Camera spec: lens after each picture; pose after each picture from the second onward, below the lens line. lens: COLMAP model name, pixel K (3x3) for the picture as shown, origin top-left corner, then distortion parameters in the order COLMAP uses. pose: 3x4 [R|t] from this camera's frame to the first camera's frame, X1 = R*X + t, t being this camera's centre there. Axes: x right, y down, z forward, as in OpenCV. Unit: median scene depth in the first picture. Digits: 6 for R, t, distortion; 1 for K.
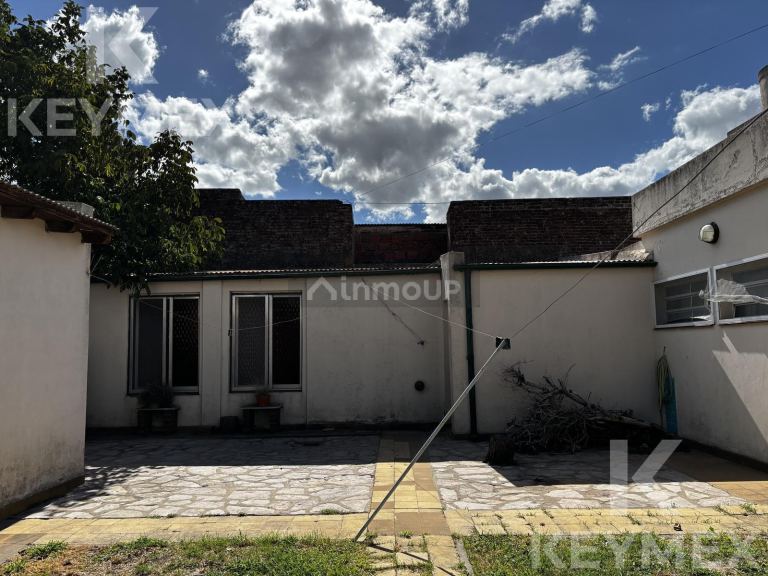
lens RADIAL K [[566.2, 0, 384.0], [0, 566.2, 288.0], [0, 0, 1]] dist [0.005906, 0.001916]
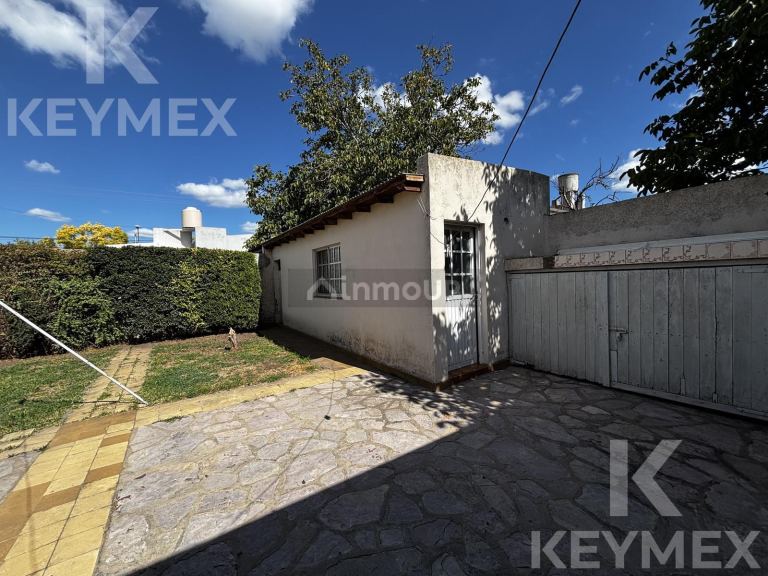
lens RADIAL K [[308.9, 0, 381.1], [0, 308.9, 286.6], [0, 0, 1]] dist [0.000018, 0.000001]
pose [[-0.816600, 0.056340, -0.574448, -0.091658], [0.108075, 0.992548, -0.056288, 0.178185], [0.566996, -0.108048, -0.816603, 1.748206]]
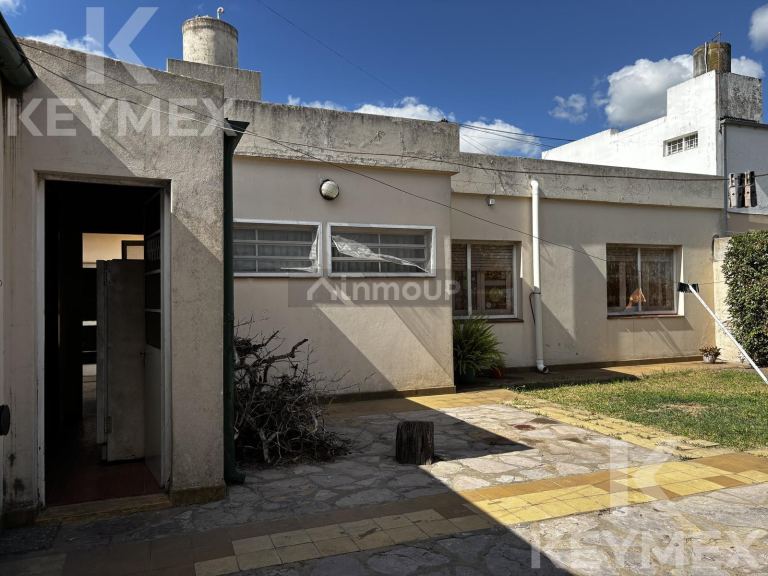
lens RADIAL K [[566.2, 0, 384.0], [0, 566.2, 288.0], [0, 0, 1]] dist [0.005906, 0.001916]
pose [[-0.361058, 0.034592, 0.931902, -0.577481], [-0.082167, 0.994245, -0.068741, 0.199710], [-0.928916, -0.101391, -0.356138, 1.725168]]
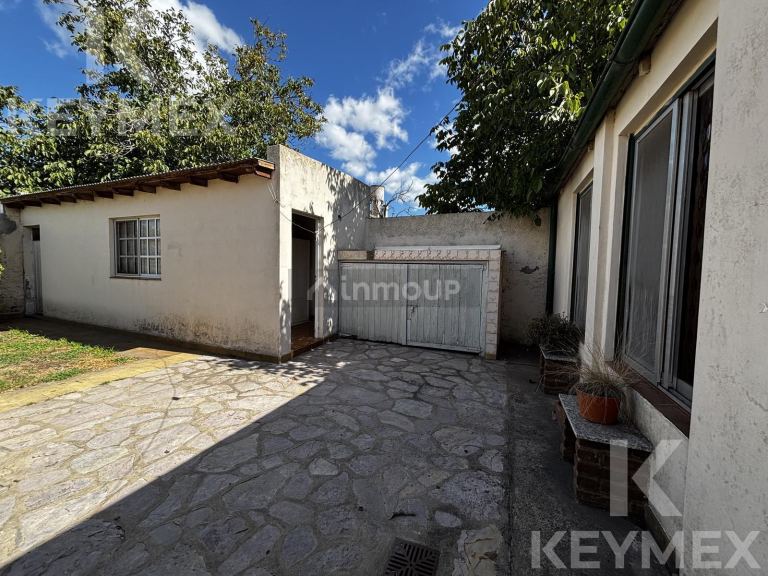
lens RADIAL K [[308.9, 0, 381.1], [0, 308.9, 286.6], [0, 0, 1]] dist [0.000018, 0.000001]
pose [[-0.370313, 0.058103, -0.927088, 0.039544], [0.083695, 0.996069, 0.028995, 0.196014], [0.925129, -0.066855, -0.373720, 1.757870]]
